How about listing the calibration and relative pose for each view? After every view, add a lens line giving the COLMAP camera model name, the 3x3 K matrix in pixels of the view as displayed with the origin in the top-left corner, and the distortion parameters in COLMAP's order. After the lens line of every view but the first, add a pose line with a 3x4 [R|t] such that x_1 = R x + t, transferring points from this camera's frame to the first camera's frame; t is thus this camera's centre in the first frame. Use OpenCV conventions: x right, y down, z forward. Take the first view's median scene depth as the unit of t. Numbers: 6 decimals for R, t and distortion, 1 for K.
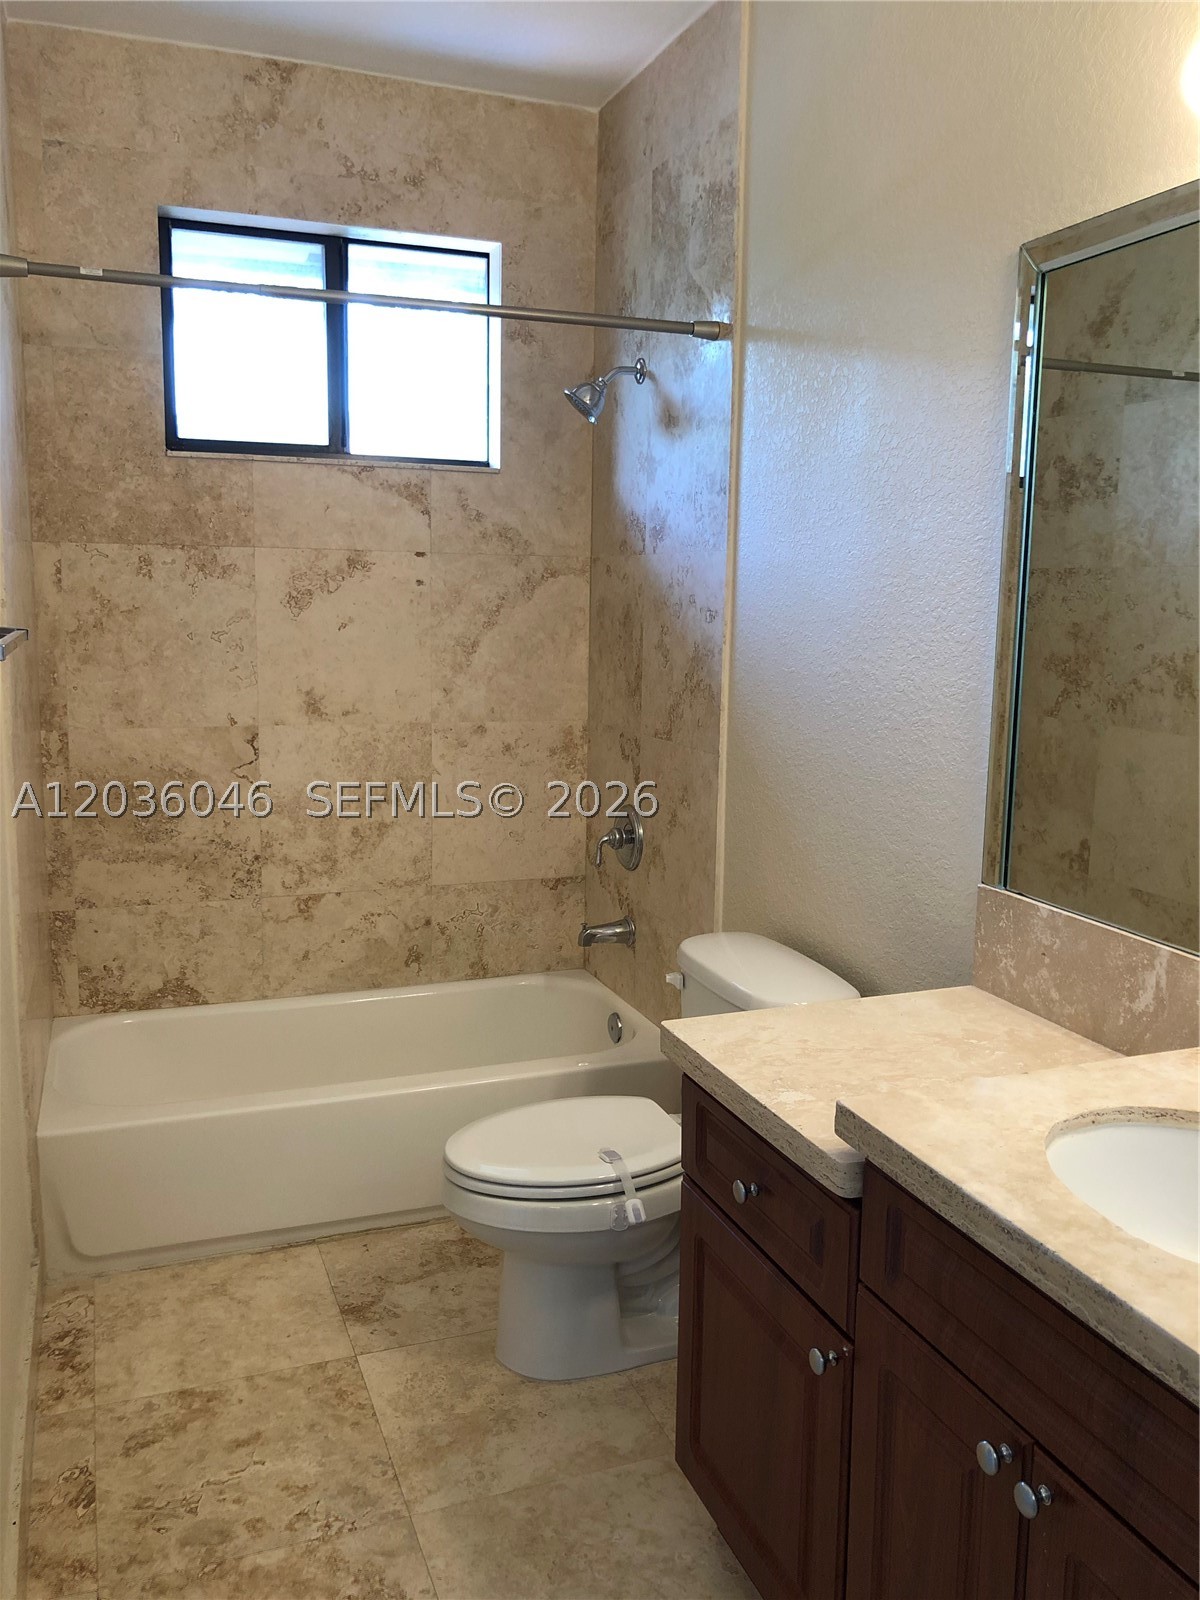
lens RADIAL K [[1319.1, 0, 592.0], [0, 1319.1, 784.1], [0, 0, 1]] dist [0.031002, -0.046009]
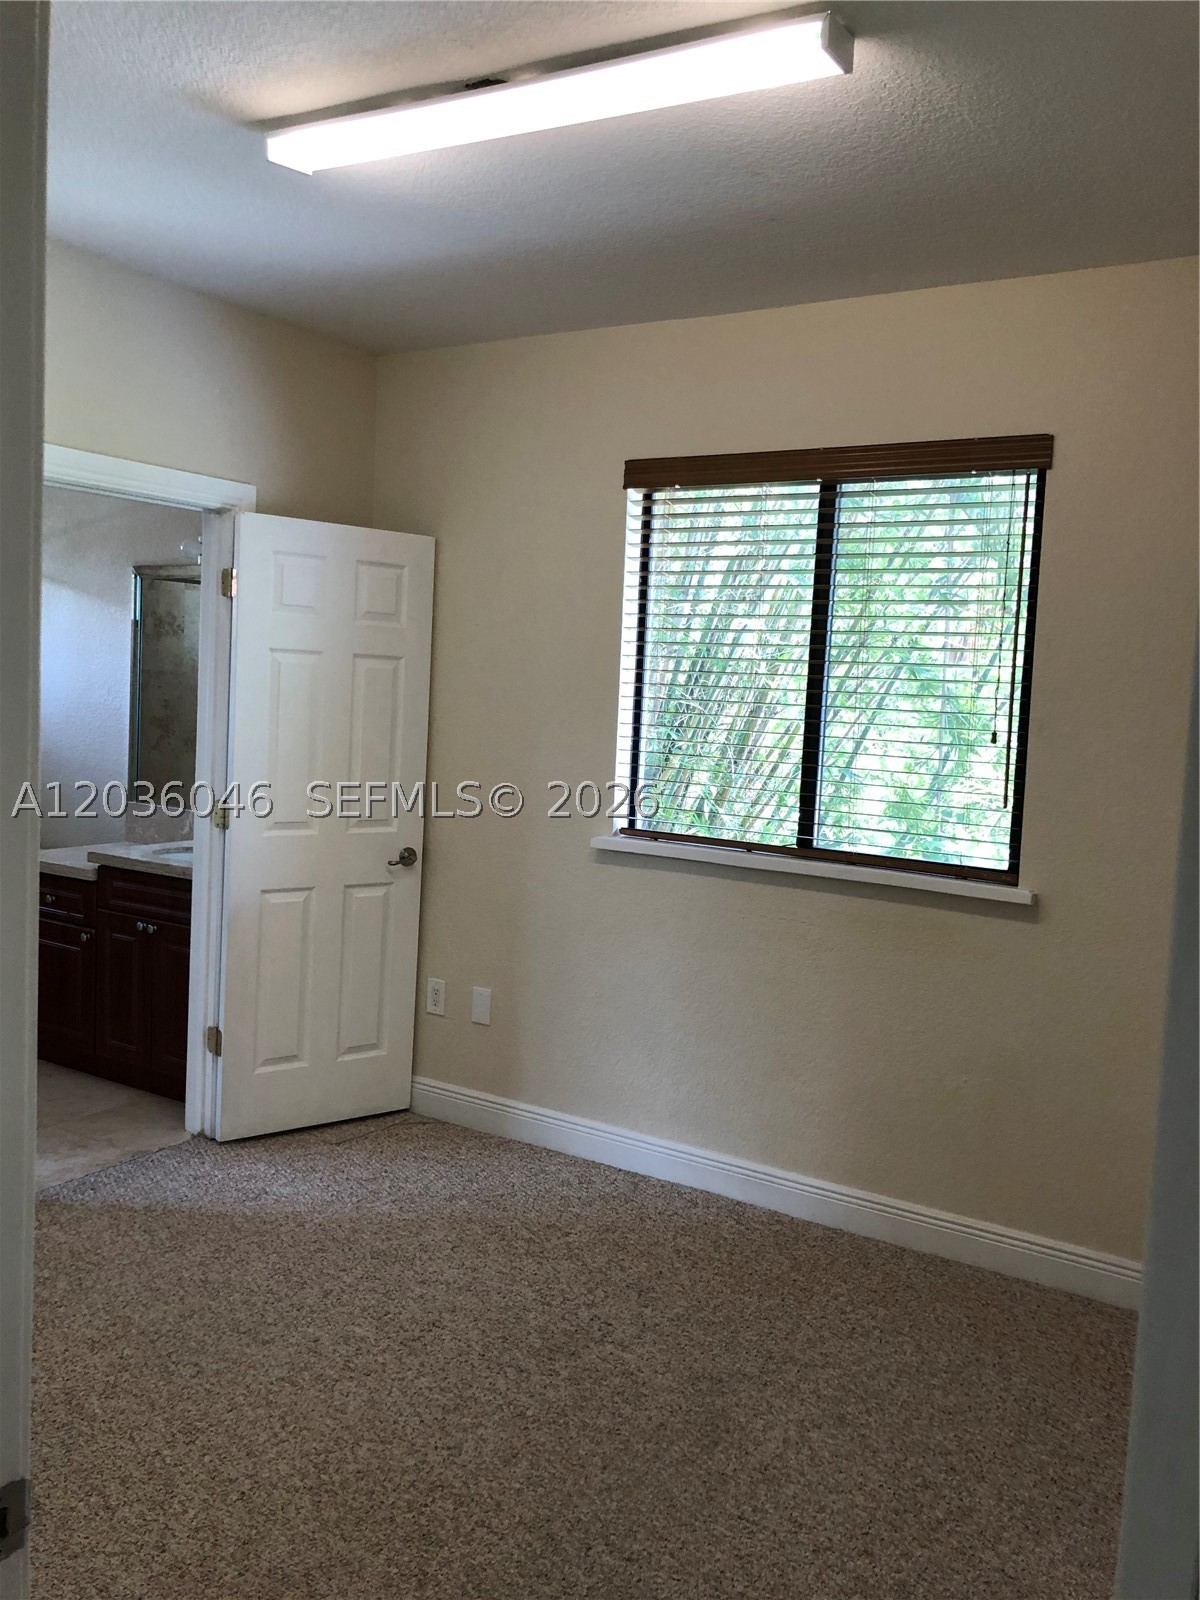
lens RADIAL K [[1319.1, 0, 592.0], [0, 1319.1, 784.1], [0, 0, 1]] dist [0.031002, -0.046009]
pose [[0.796638, -0.019401, 0.604145, -0.645627], [0.050824, 0.998095, -0.034966, 0.210289], [-0.602316, 0.058561, 0.796107, -1.902141]]
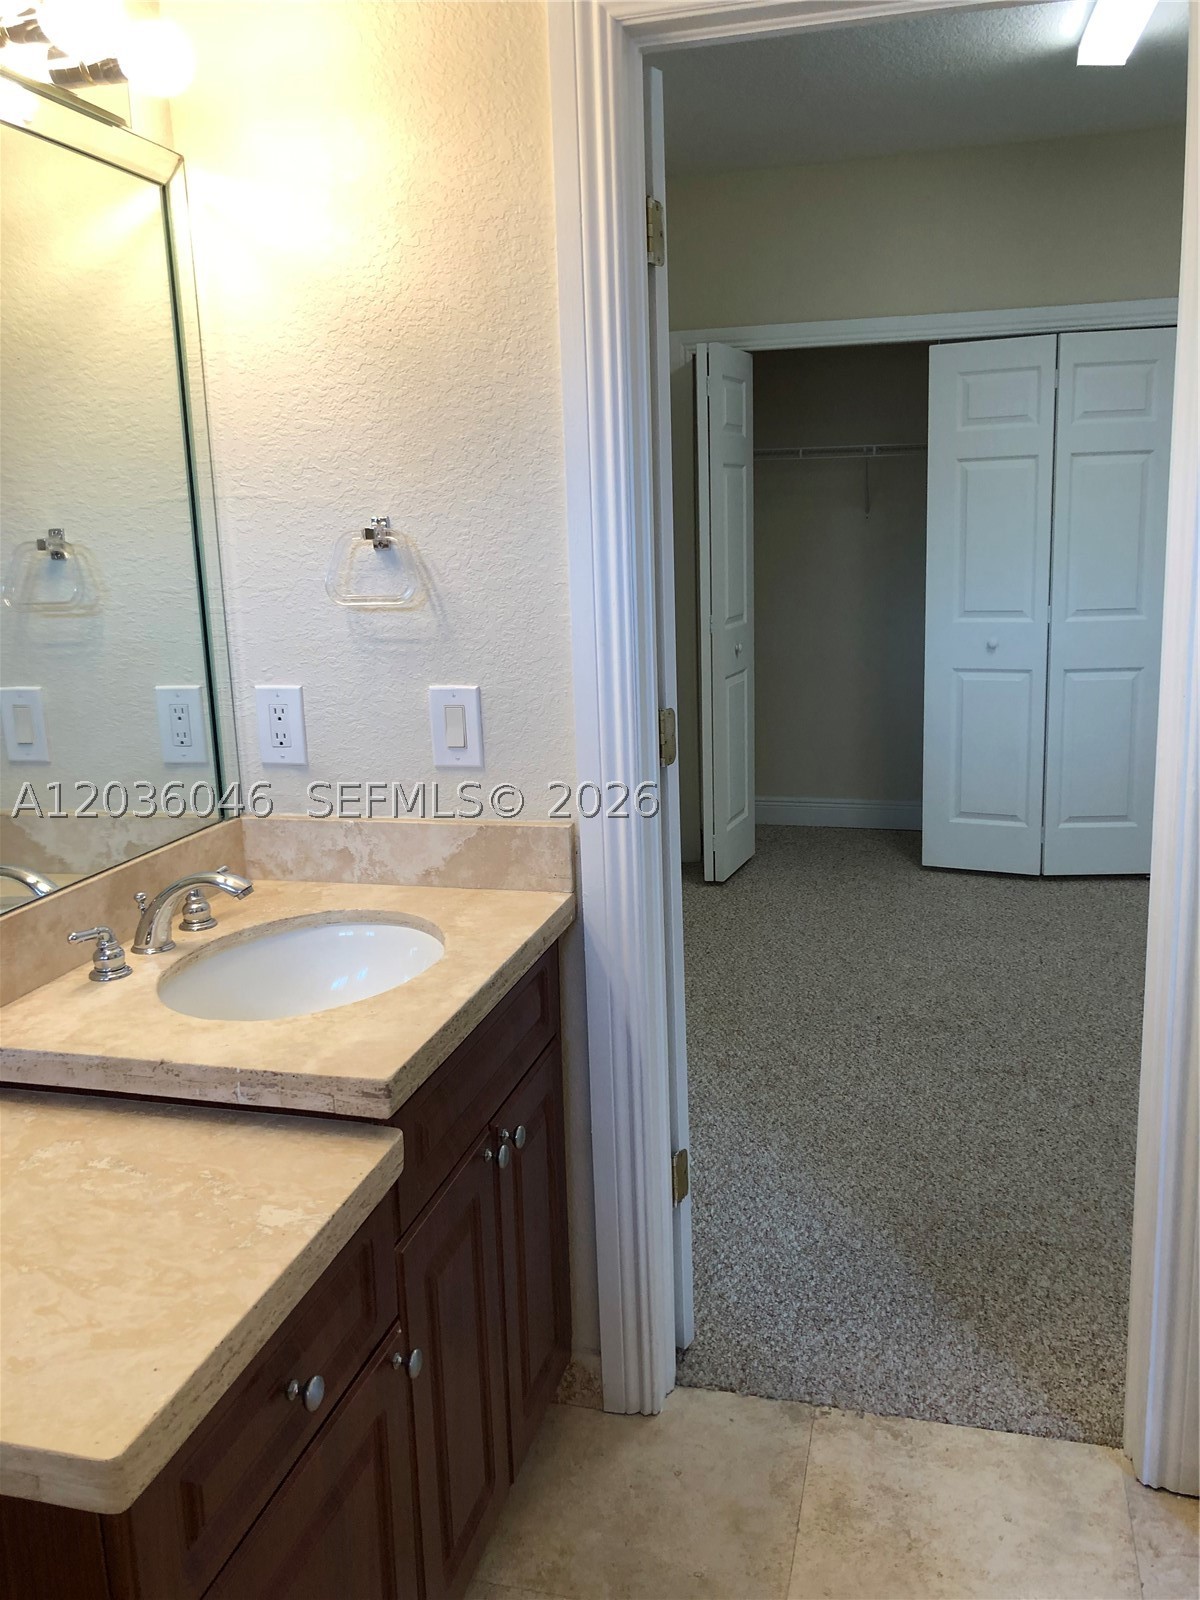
lens RADIAL K [[1319.1, 0, 592.0], [0, 1319.1, 784.1], [0, 0, 1]] dist [0.031002, -0.046009]
pose [[-0.814428, -0.100812, 0.571440, -0.350688], [0.105986, 0.942382, 0.317305, -0.184233], [-0.570503, 0.318987, -0.756818, 1.275595]]
